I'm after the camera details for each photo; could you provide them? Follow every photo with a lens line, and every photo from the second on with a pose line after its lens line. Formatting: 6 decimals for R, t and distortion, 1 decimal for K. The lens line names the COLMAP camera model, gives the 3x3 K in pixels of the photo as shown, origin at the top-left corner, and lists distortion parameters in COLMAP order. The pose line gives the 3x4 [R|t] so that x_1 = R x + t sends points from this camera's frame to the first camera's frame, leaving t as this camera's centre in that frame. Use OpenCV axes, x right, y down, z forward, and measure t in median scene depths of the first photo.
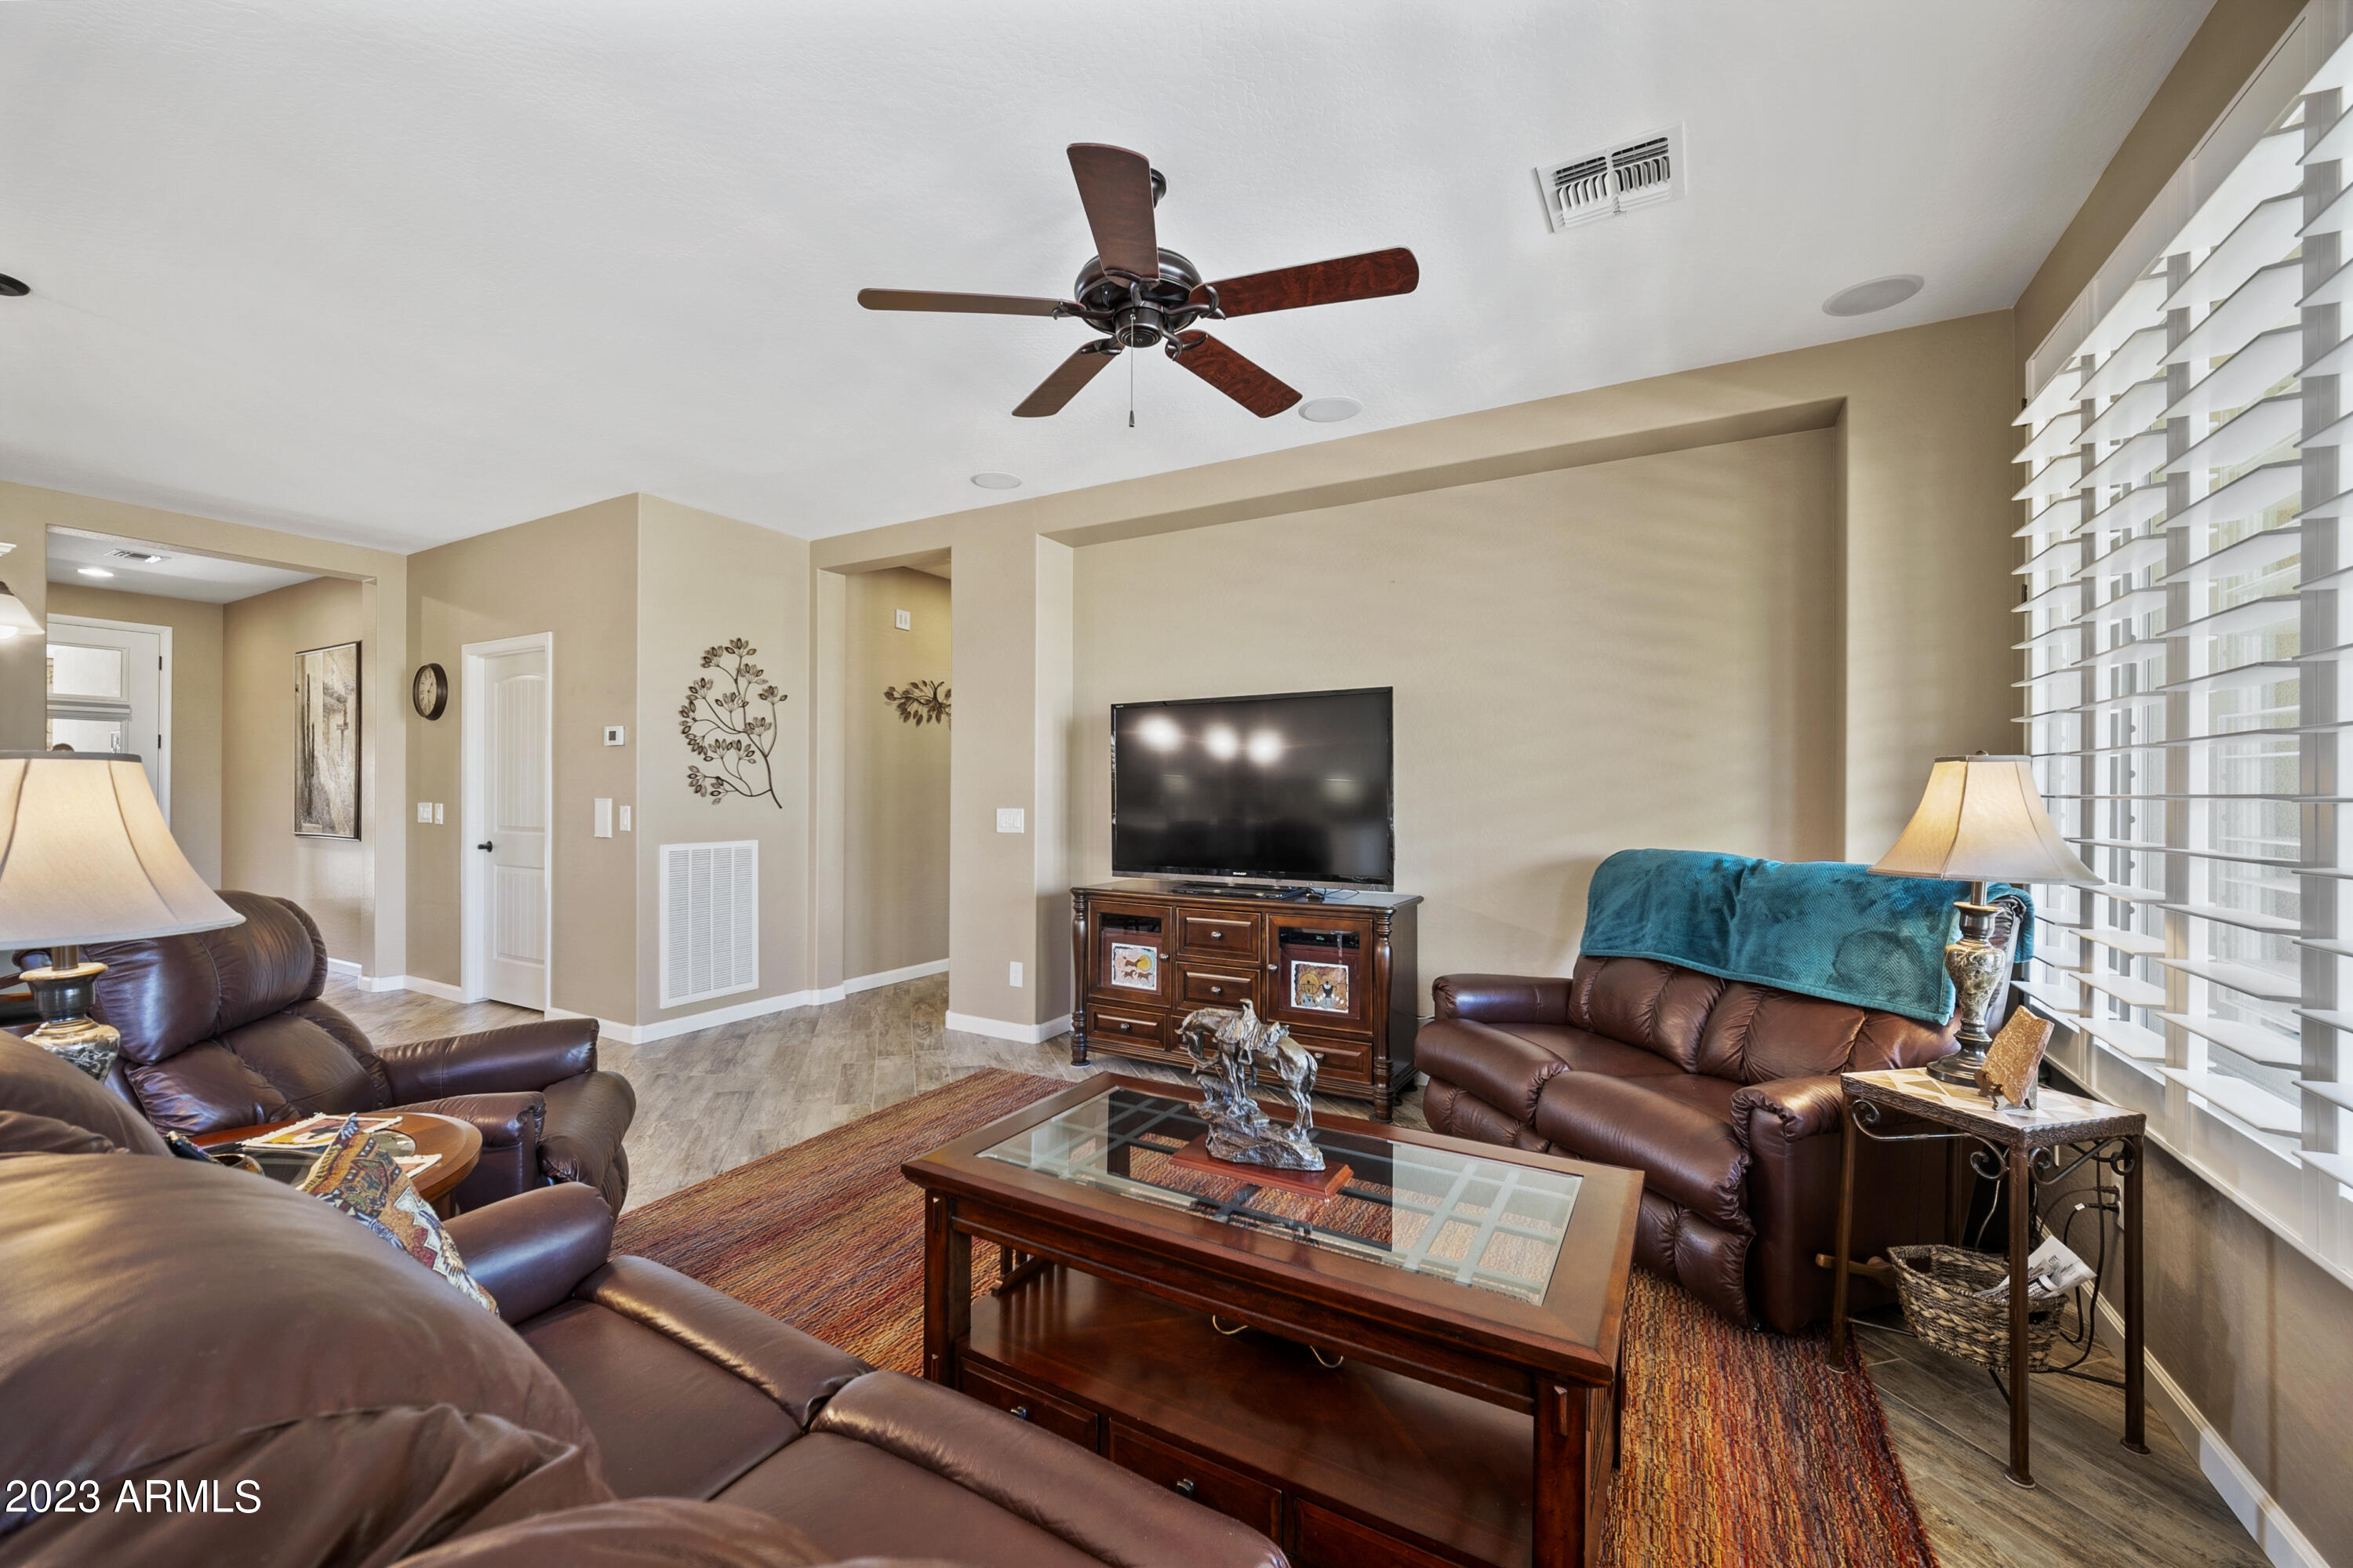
lens RADIAL K [[938.8, 0, 1169.0], [0, 938.8, 787.1], [0, 0, 1]] dist [-0.000375, -0.000379]
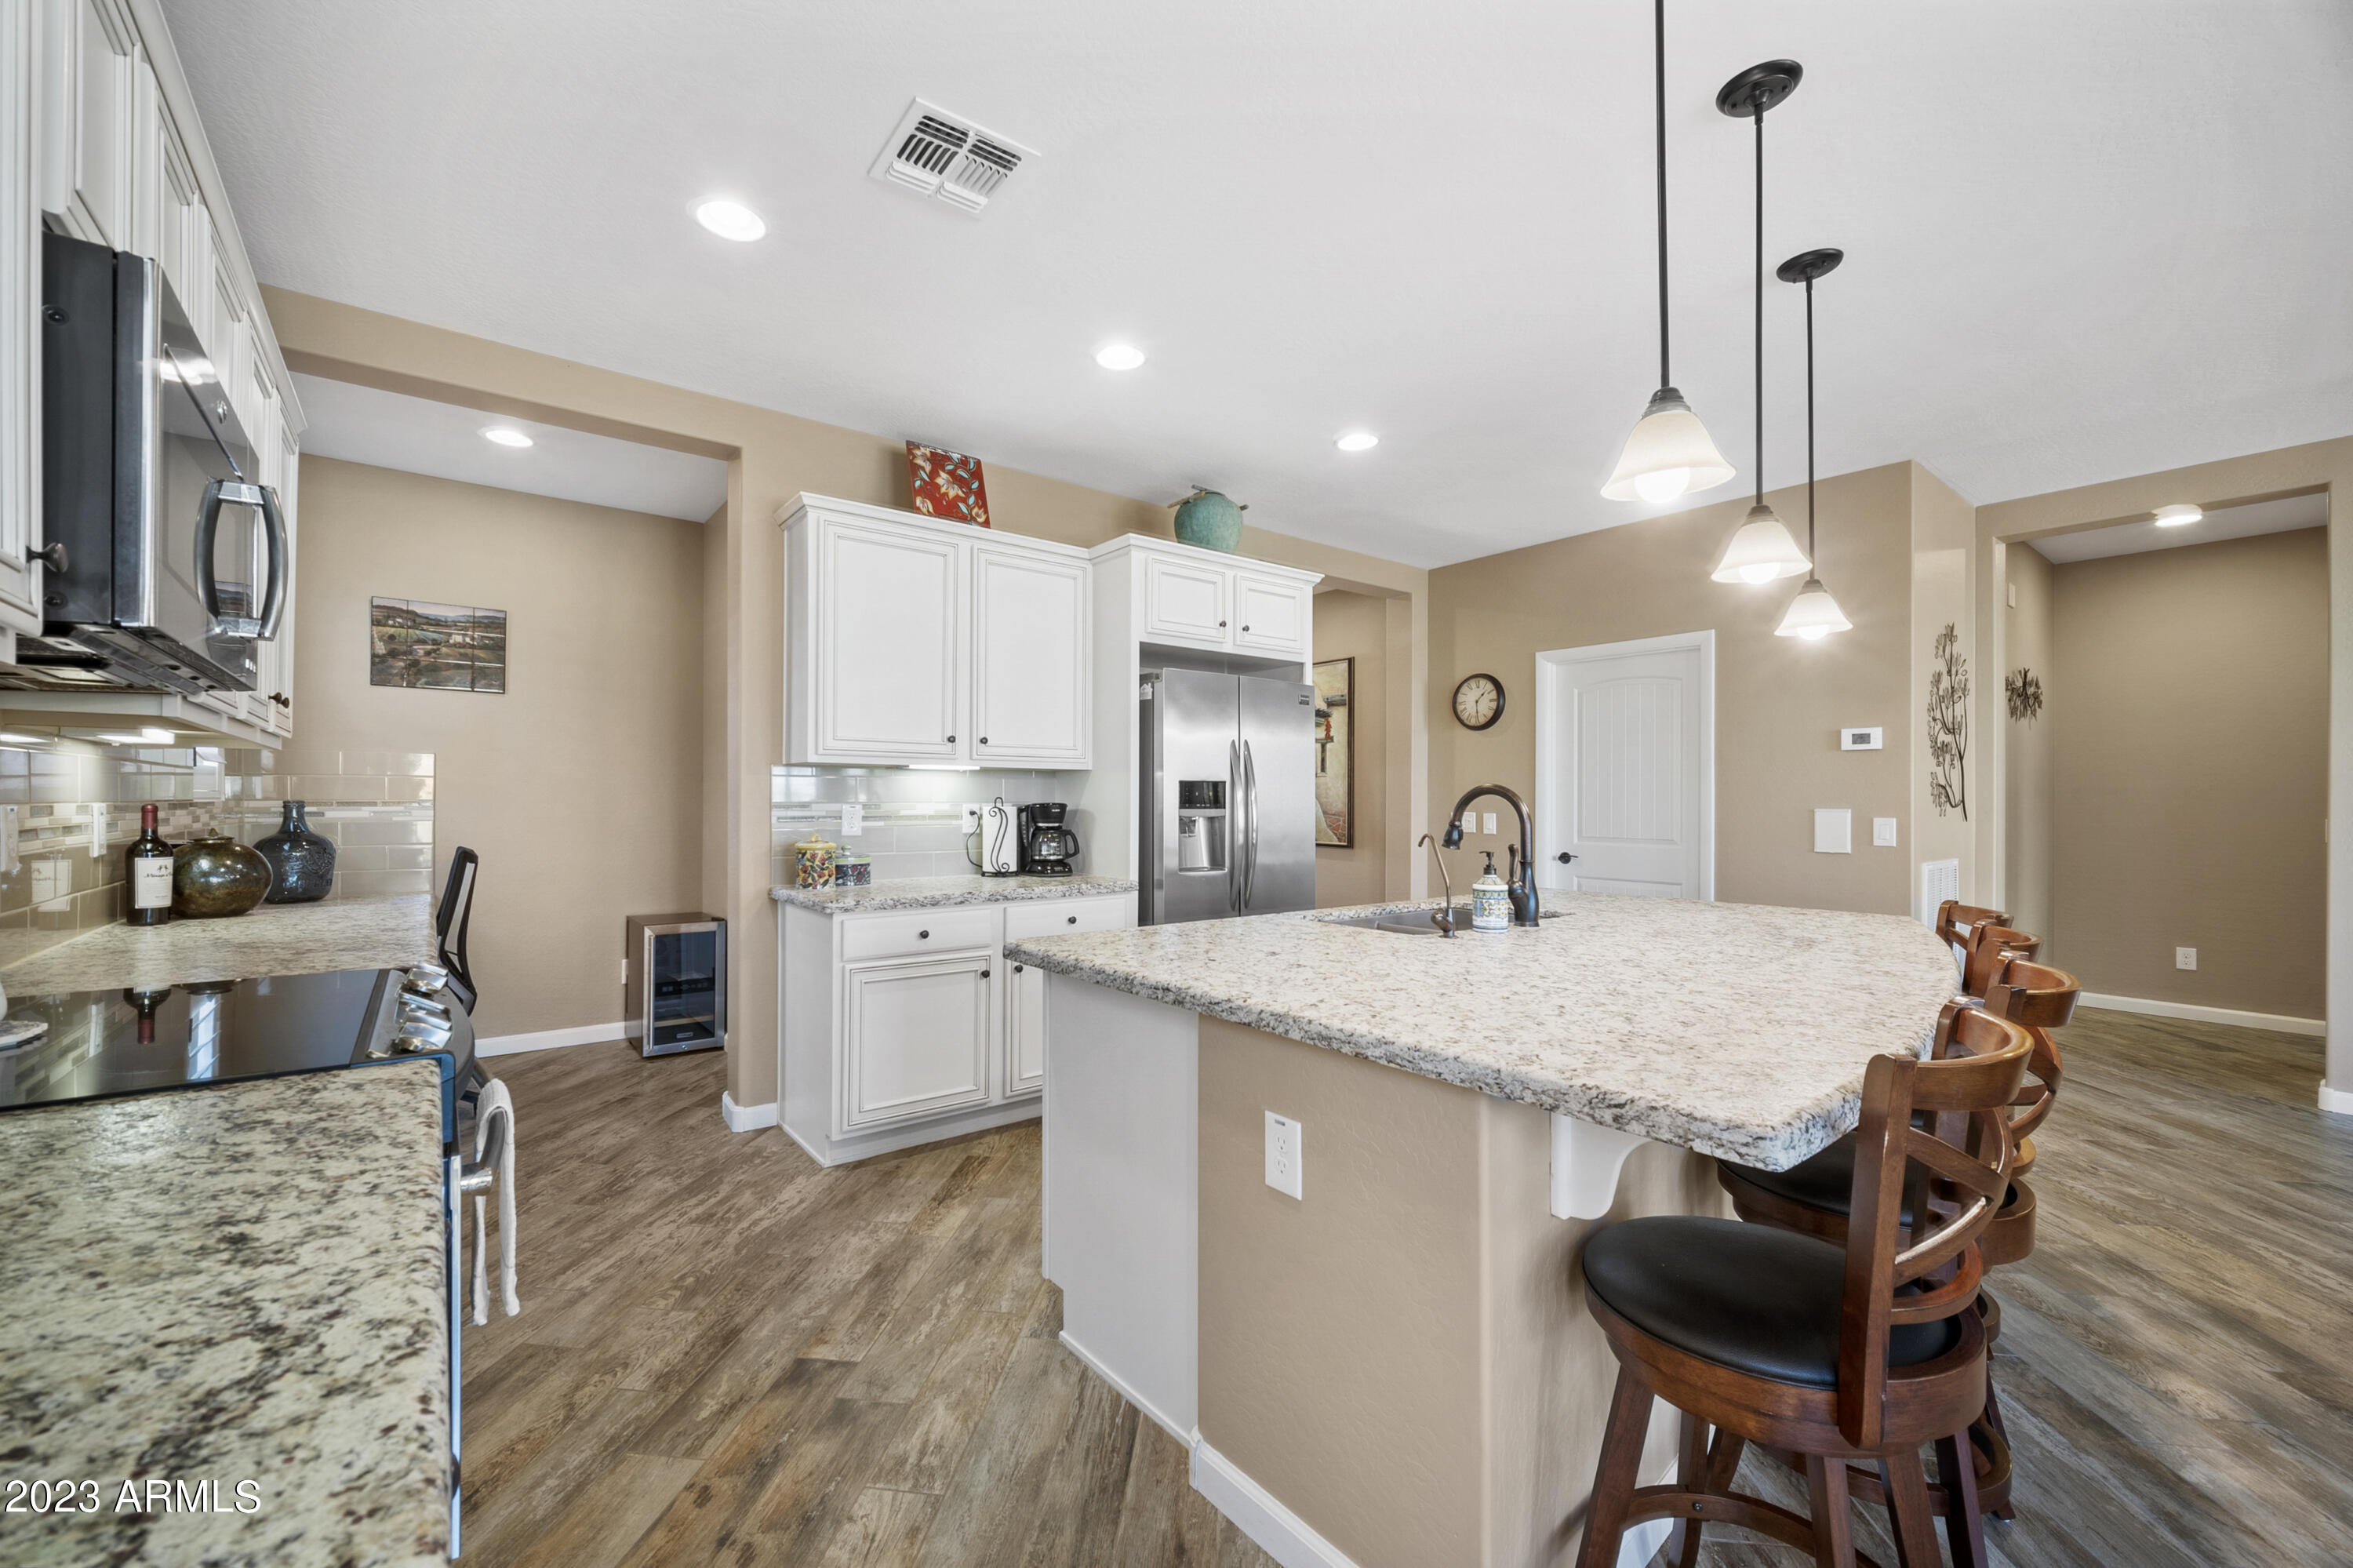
lens RADIAL K [[938.8, 0, 1175.0], [0, 938.8, 795.7], [0, 0, 1]] dist [-0.000375, -0.000379]
pose [[0.929580, -0.003542, -0.368603, -0.867815], [0.003627, 0.999993, -0.000461, -0.002929], [0.368602, -0.000908, 0.929587, -0.064613]]
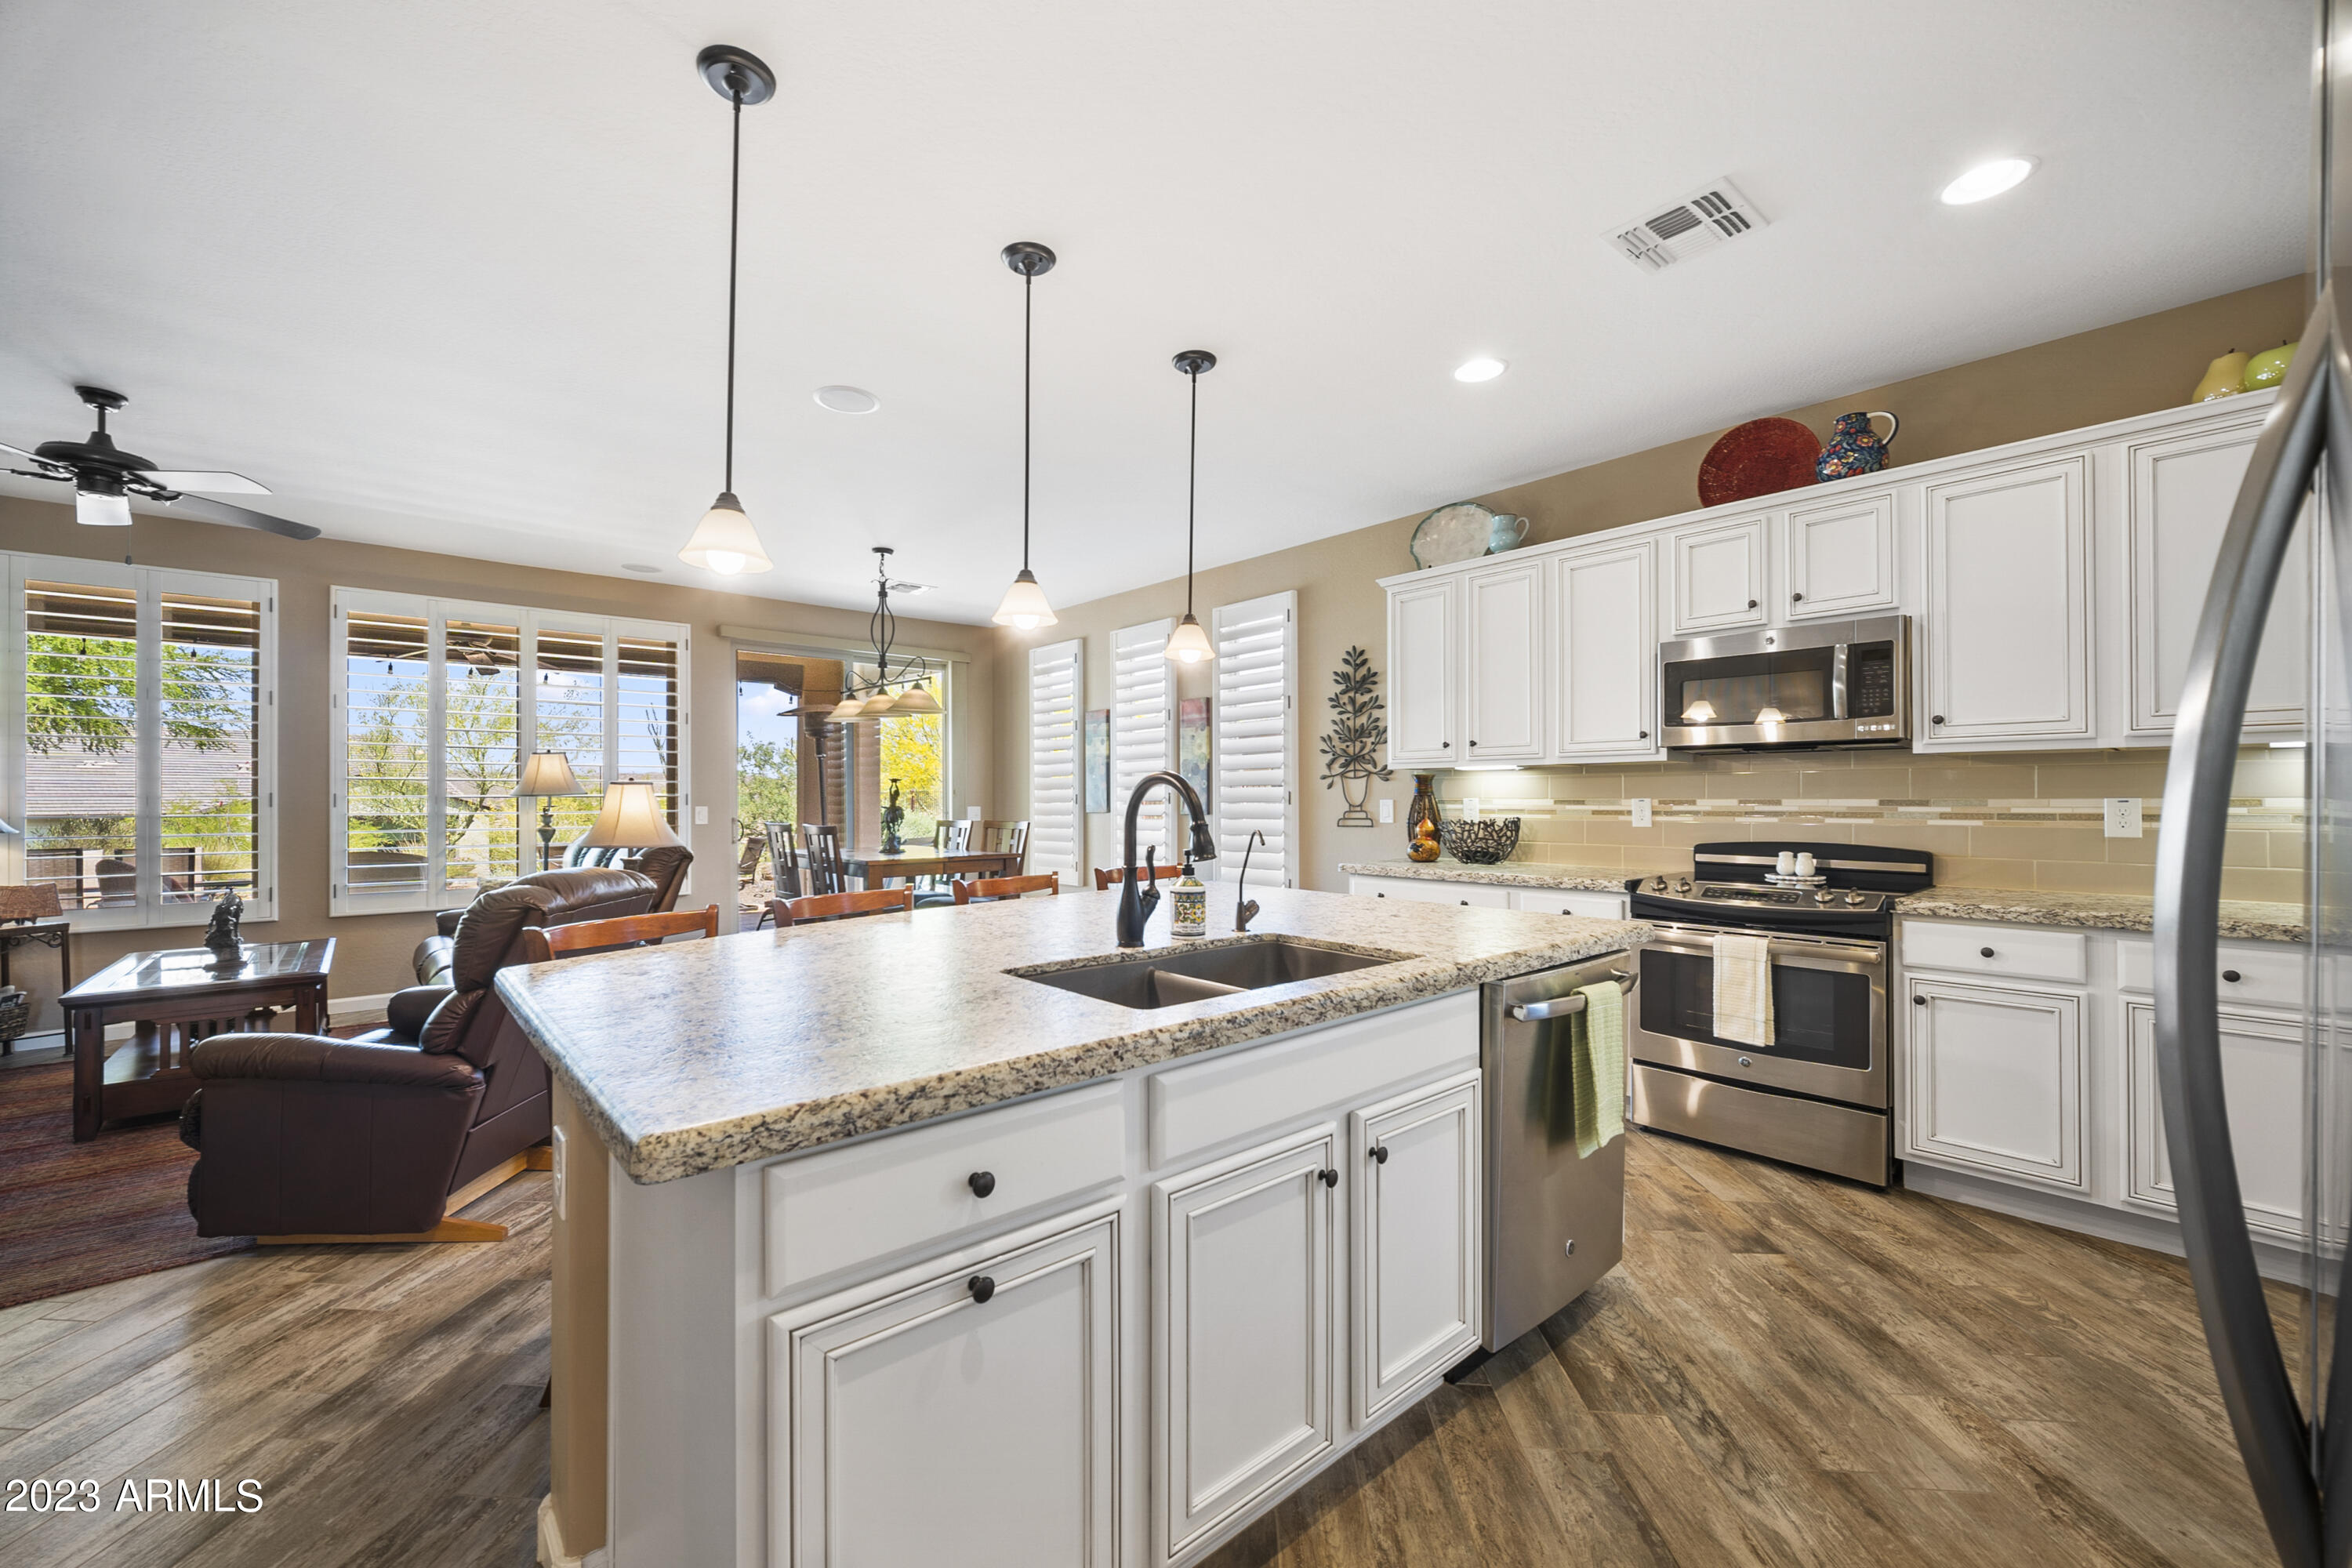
lens RADIAL K [[938.4, 0, 1177.7], [0, 938.4, 796.3], [0, 0, 1]] dist [-0.000375, -0.000379]
pose [[-0.950422, -0.003354, 0.310945, -1.033241], [-0.006046, 0.999952, -0.007692, 0.005711], [-0.310904, -0.009191, -0.950397, 0.902824]]
